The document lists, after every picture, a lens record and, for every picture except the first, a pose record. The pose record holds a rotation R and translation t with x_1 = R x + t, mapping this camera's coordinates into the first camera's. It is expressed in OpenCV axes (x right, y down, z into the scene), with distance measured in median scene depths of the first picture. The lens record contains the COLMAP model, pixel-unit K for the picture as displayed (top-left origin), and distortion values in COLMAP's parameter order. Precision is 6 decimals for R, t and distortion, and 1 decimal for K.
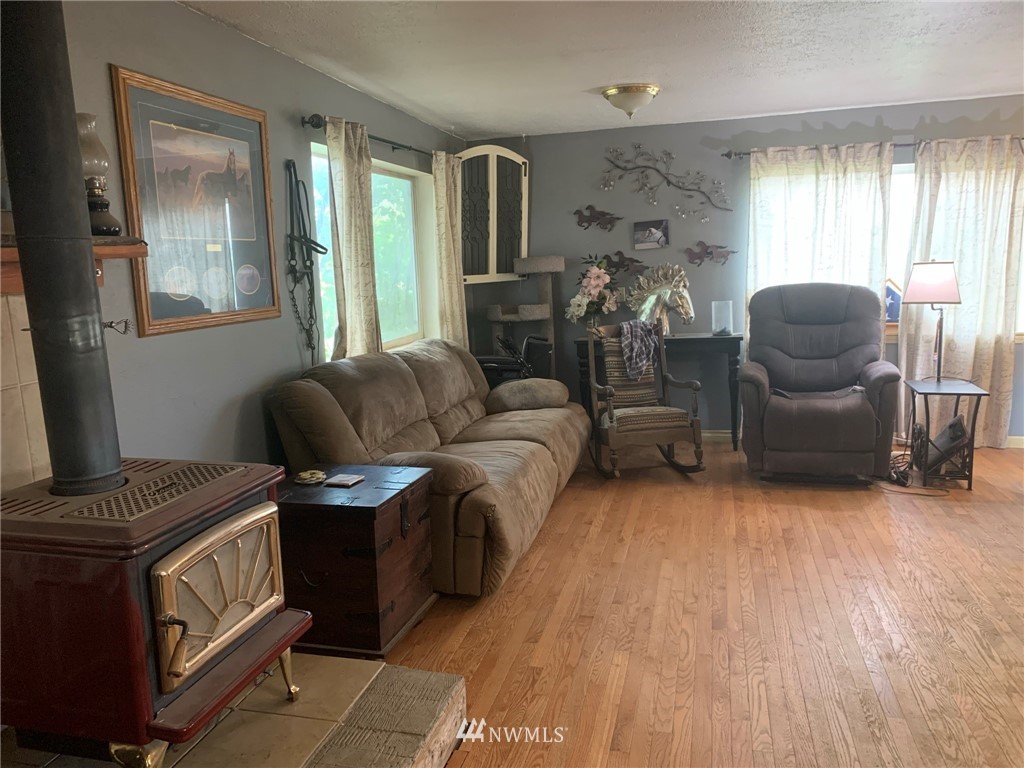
lens RADIAL K [[782.9, 0, 512.0], [0, 782.9, 384.0], [0, 0, 1]] dist [0.054151, -0.068404]
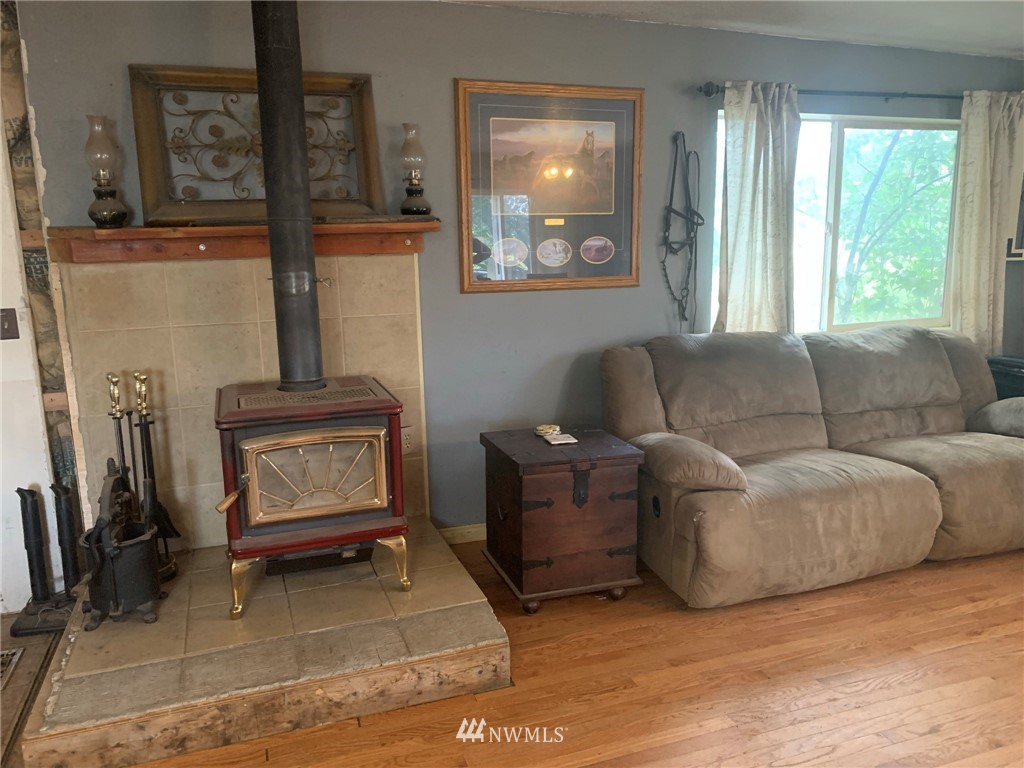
lens RADIAL K [[782.9, 0, 512.0], [0, 782.9, 384.0], [0, 0, 1]] dist [0.054151, -0.068404]
pose [[0.567830, 0.173329, -0.804690, 0.467672], [-0.134041, 0.984001, 0.117366, -0.054988], [0.812159, 0.041217, 0.581978, 0.246428]]
